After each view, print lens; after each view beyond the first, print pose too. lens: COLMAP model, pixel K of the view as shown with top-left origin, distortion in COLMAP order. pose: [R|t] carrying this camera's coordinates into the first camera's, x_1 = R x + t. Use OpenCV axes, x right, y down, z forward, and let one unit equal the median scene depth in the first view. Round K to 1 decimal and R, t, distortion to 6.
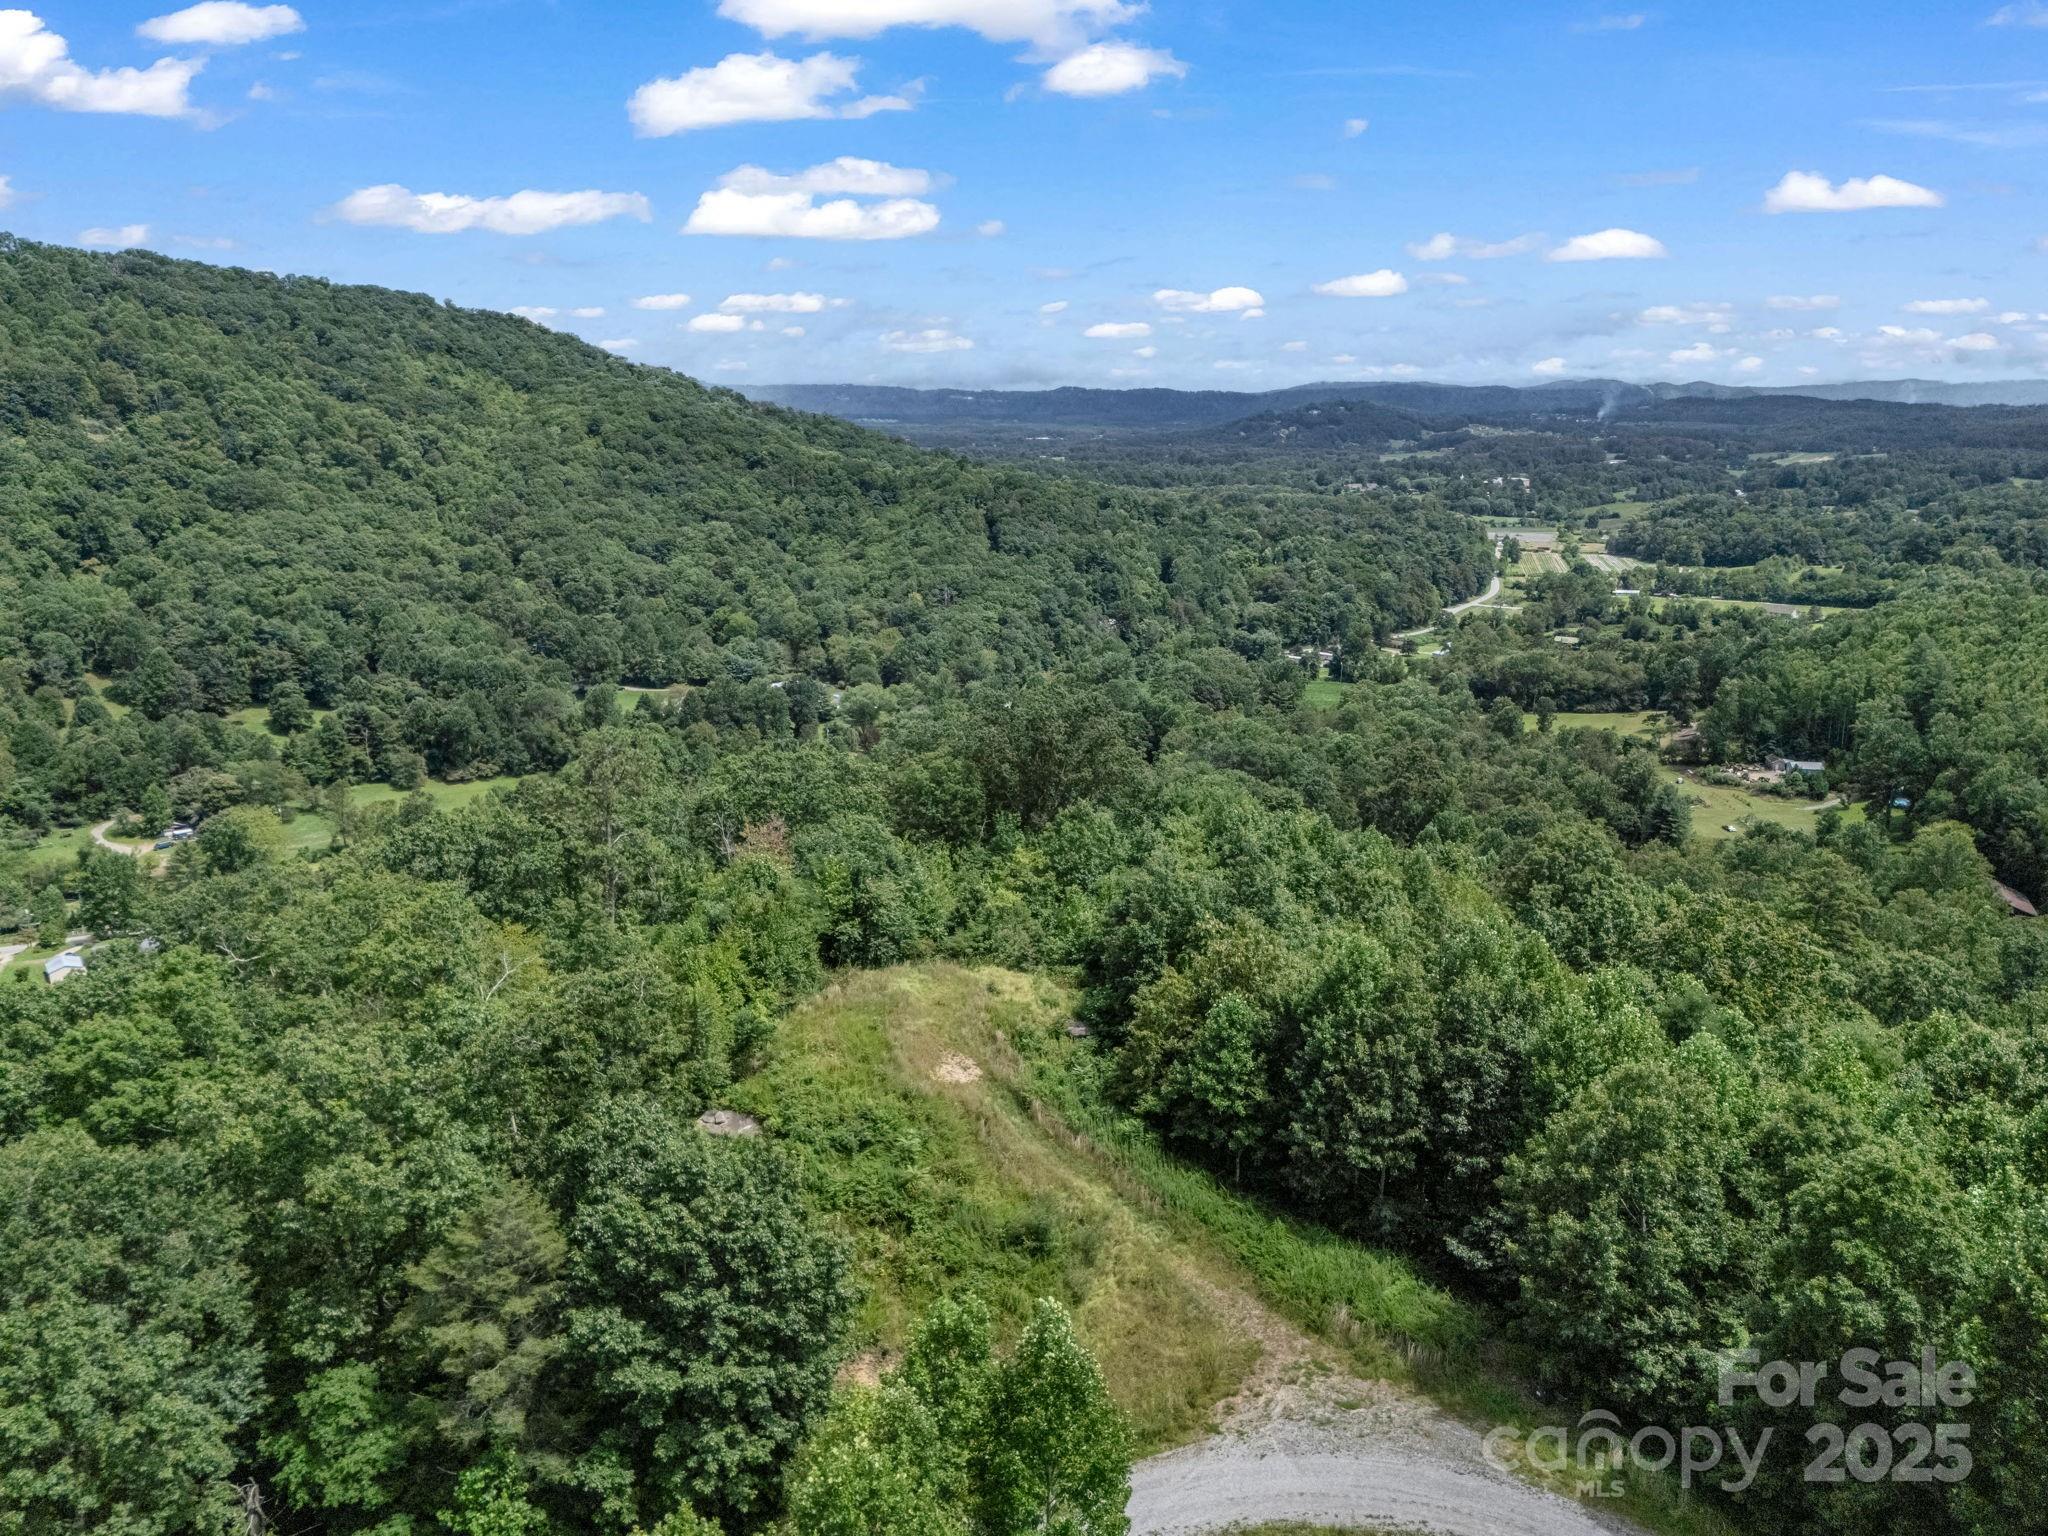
lens RADIAL K [[1528.0, 0, 1021.5], [0, 1528.0, 775.3], [0, 0, 1]] dist [0.085182, -0.088725]
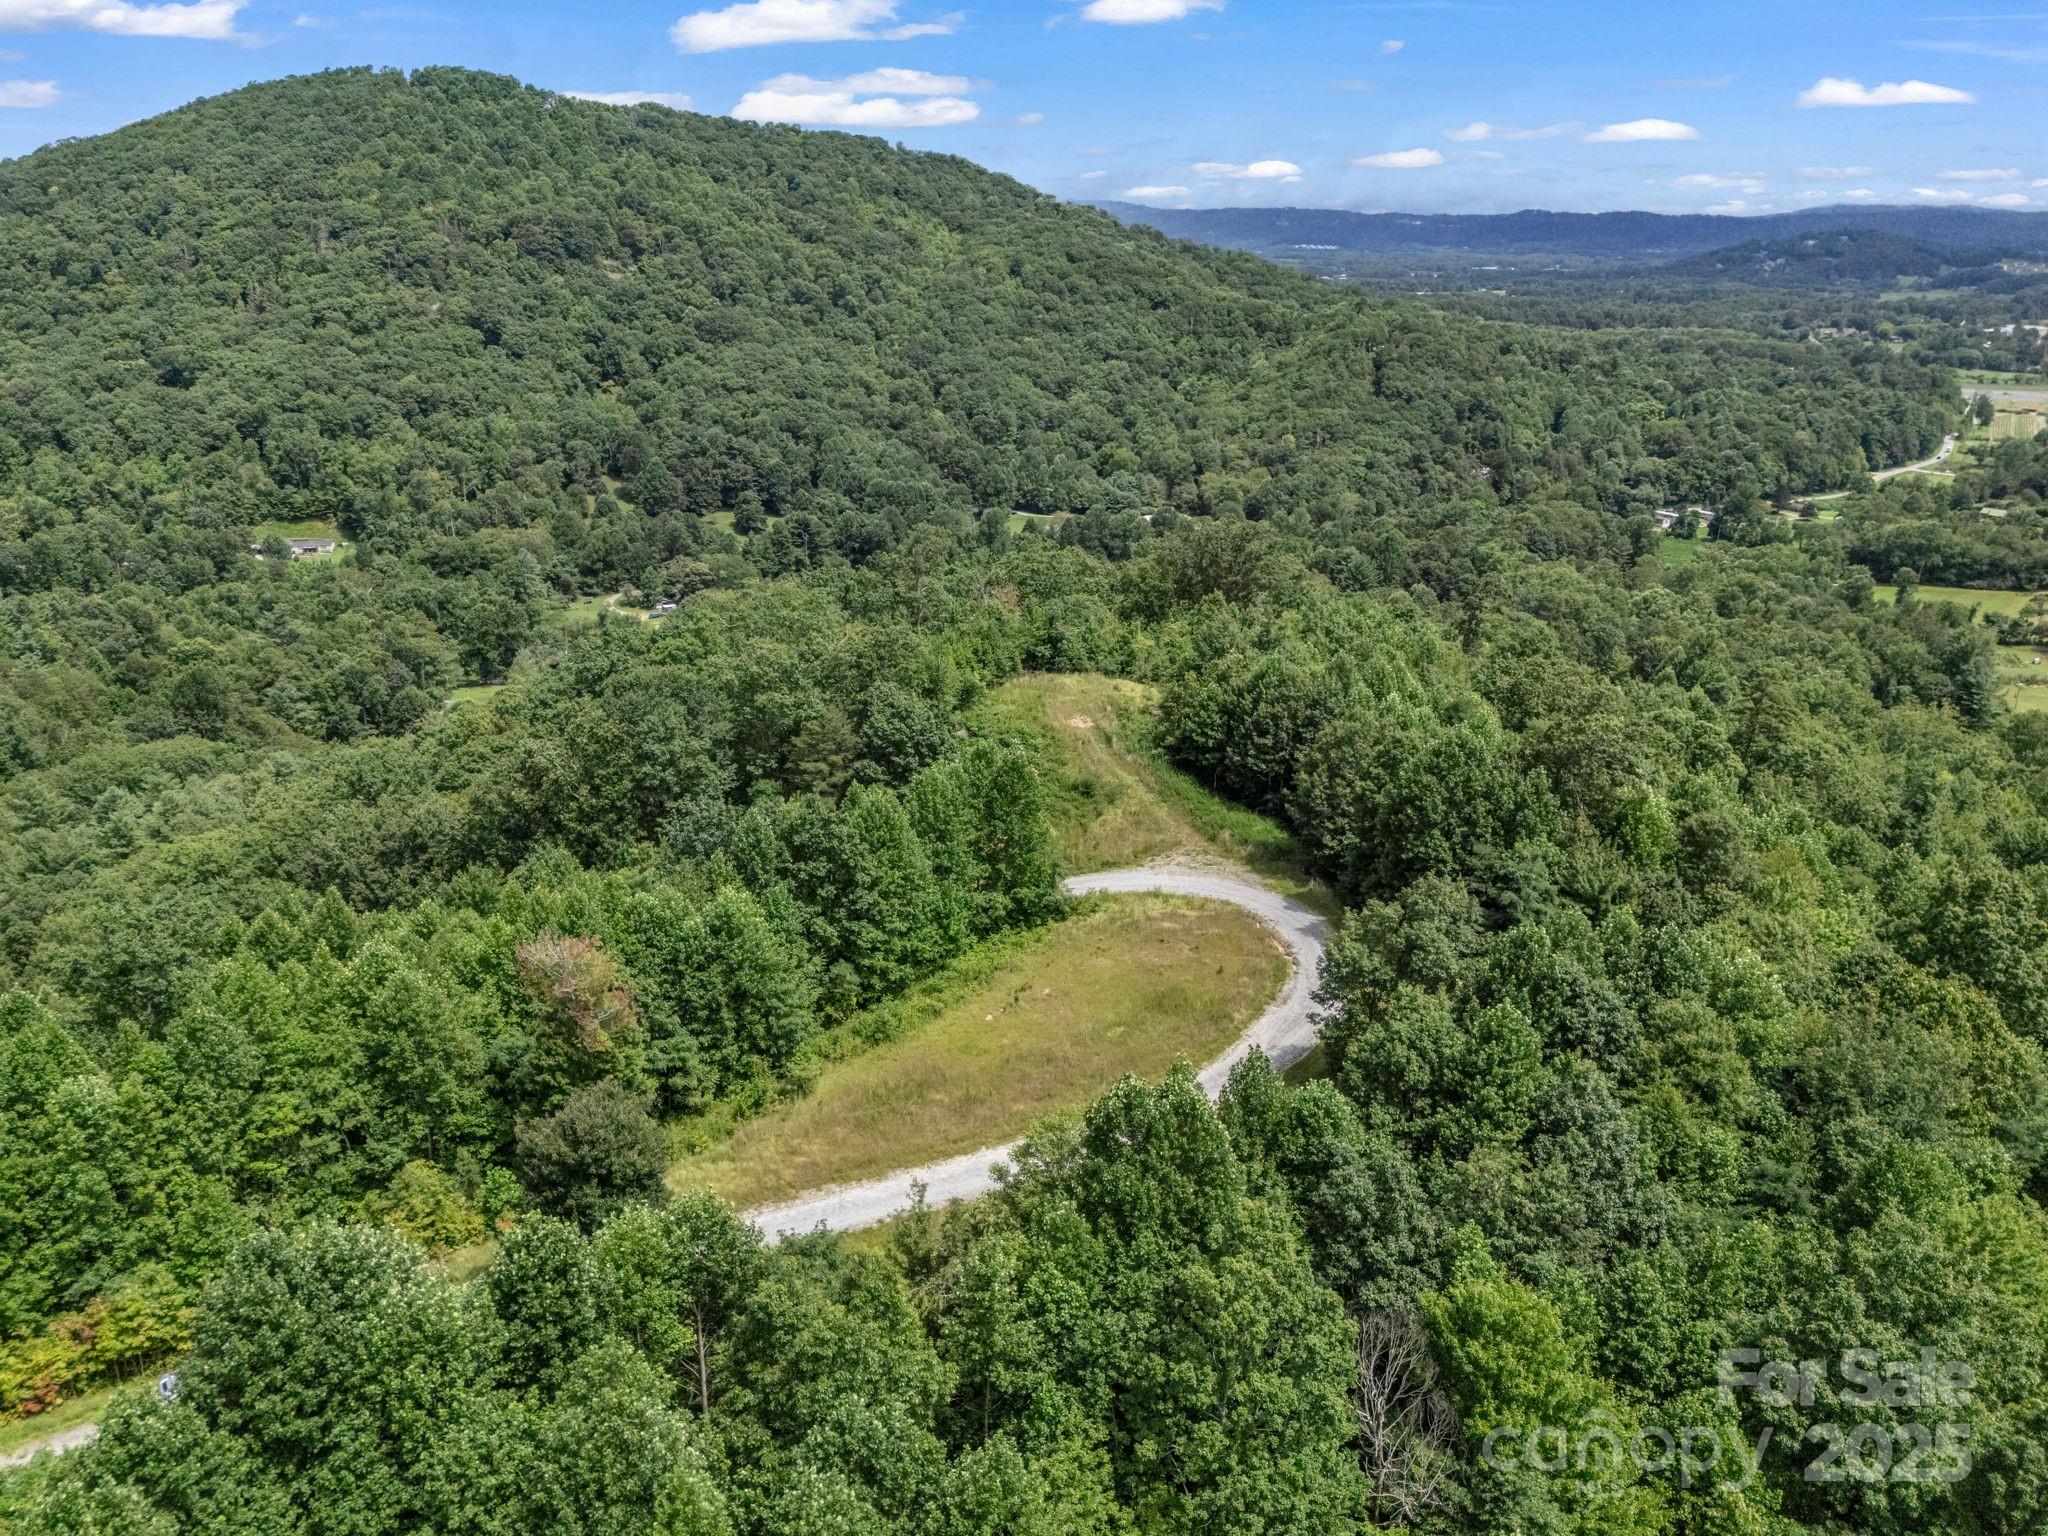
lens RADIAL K [[1528.0, 0, 1021.5], [0, 1528.0, 775.3], [0, 0, 1]] dist [0.085182, -0.088725]
pose [[0.962998, 0.098397, -0.250906, 0.044460], [-0.071755, 0.990975, 0.113228, 0.006931], [0.259783, -0.091034, 0.961367, -0.096929]]
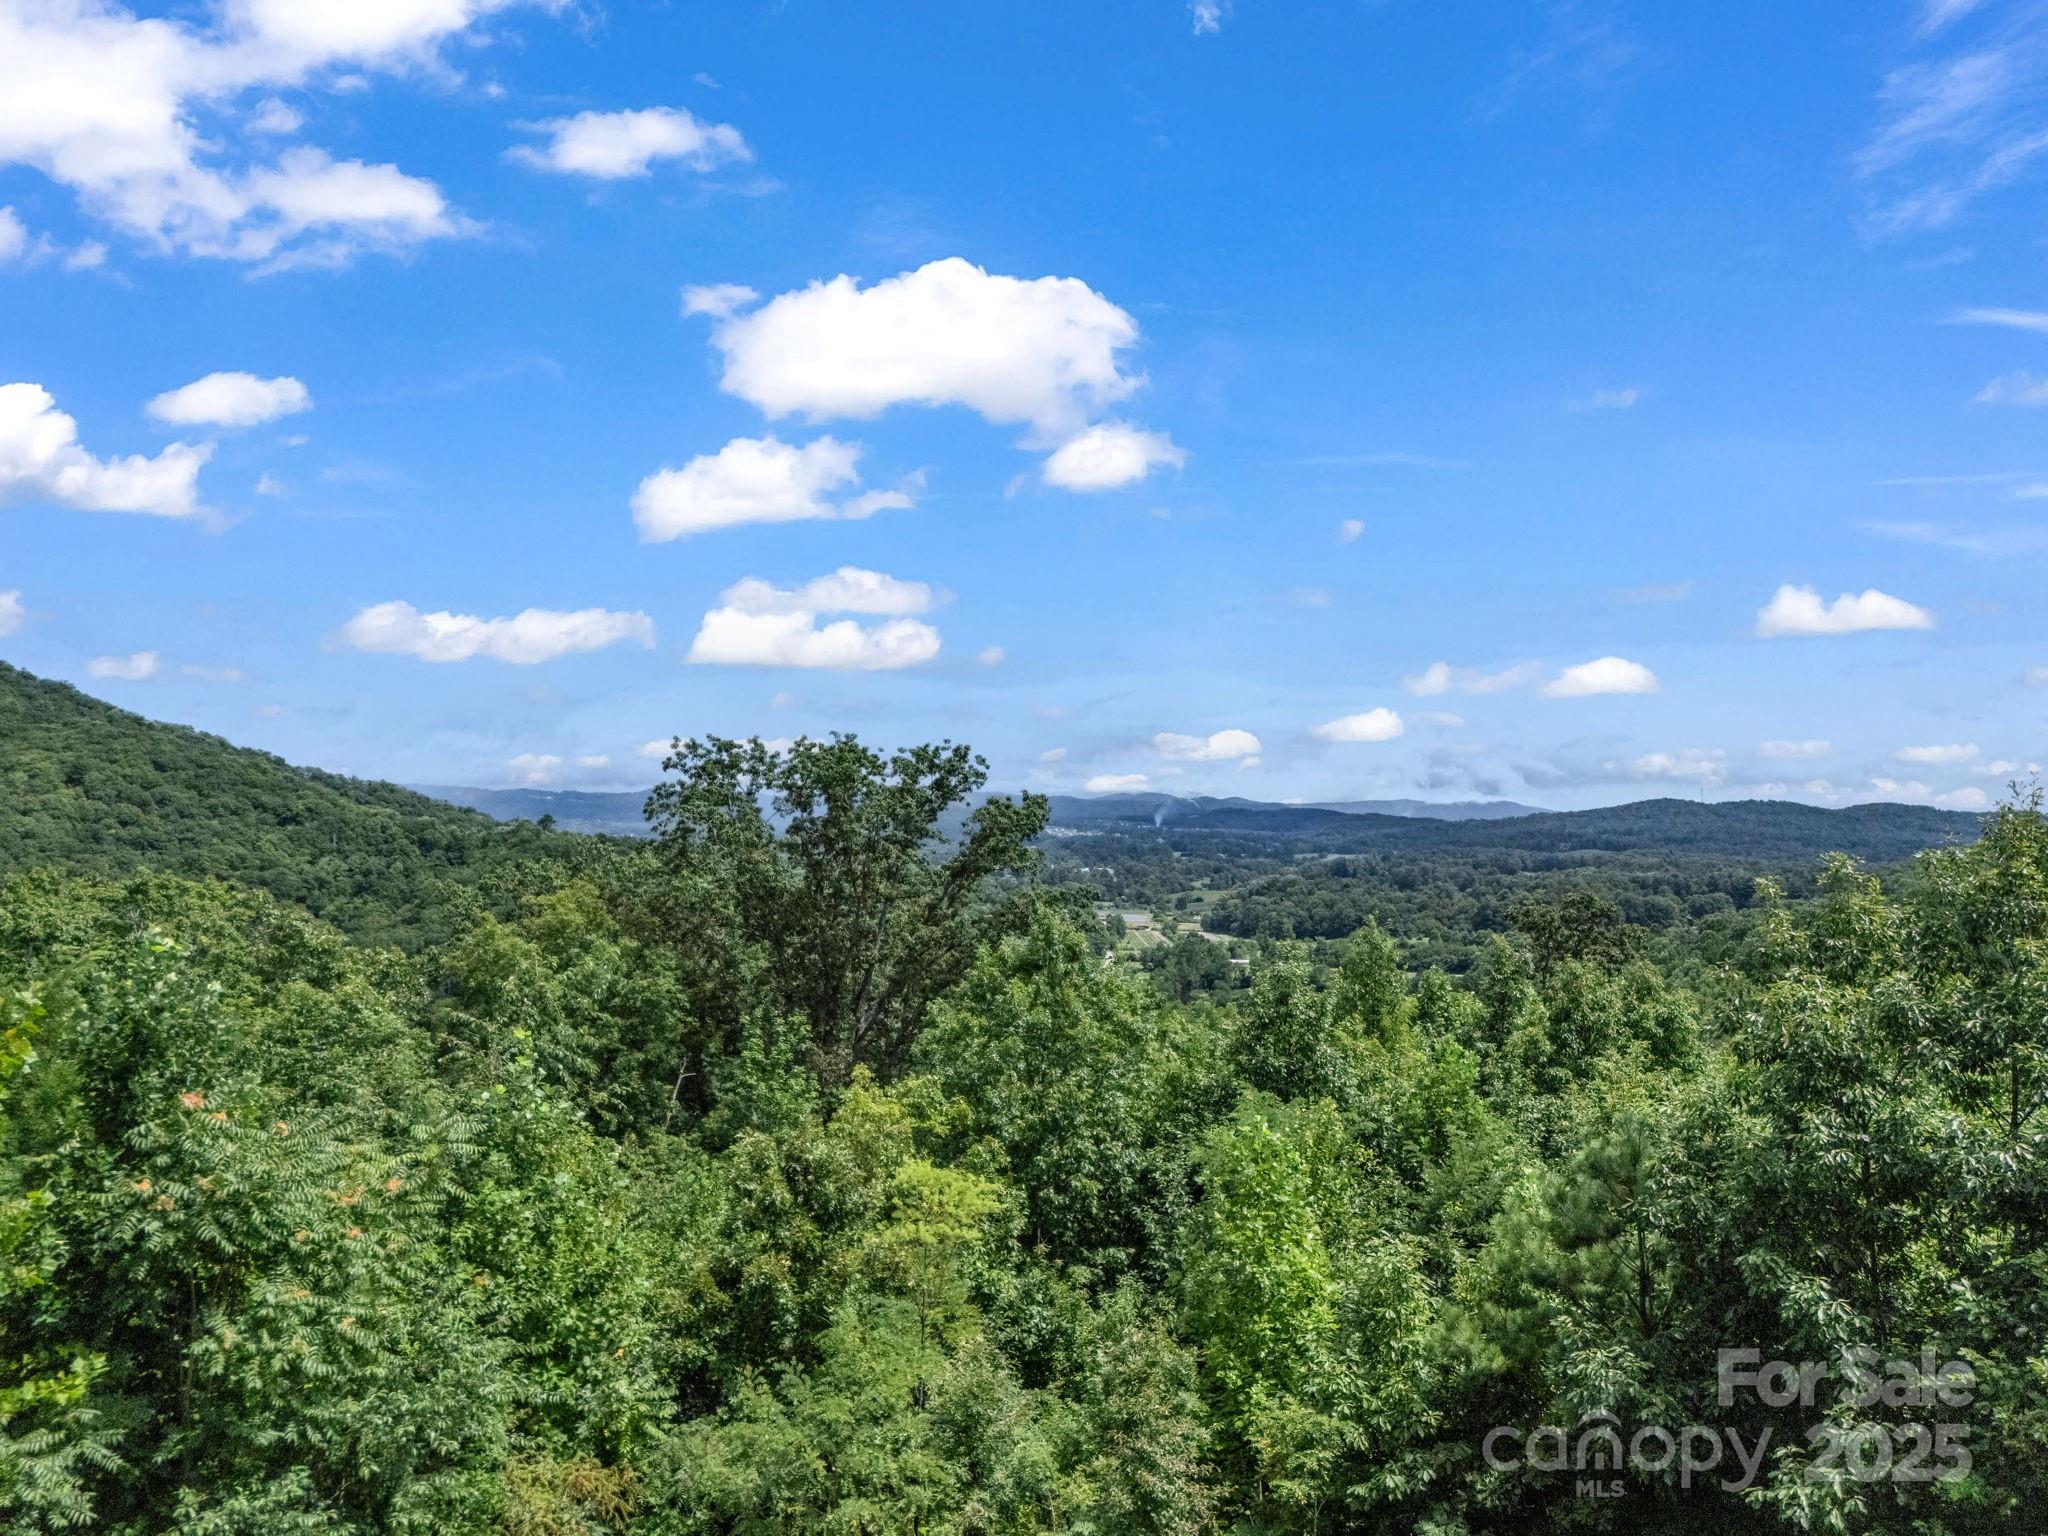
lens RADIAL K [[1545.1, 0, 1032.2], [0, 1545.1, 814.4], [0, 0, 1]] dist [0.001978, -0.000340]
pose [[0.962999, 0.010487, 0.269302, -0.008800], [0.052632, 0.972685, -0.226085, 0.011800], [-0.264317, 0.231893, 0.936142, 0.119869]]
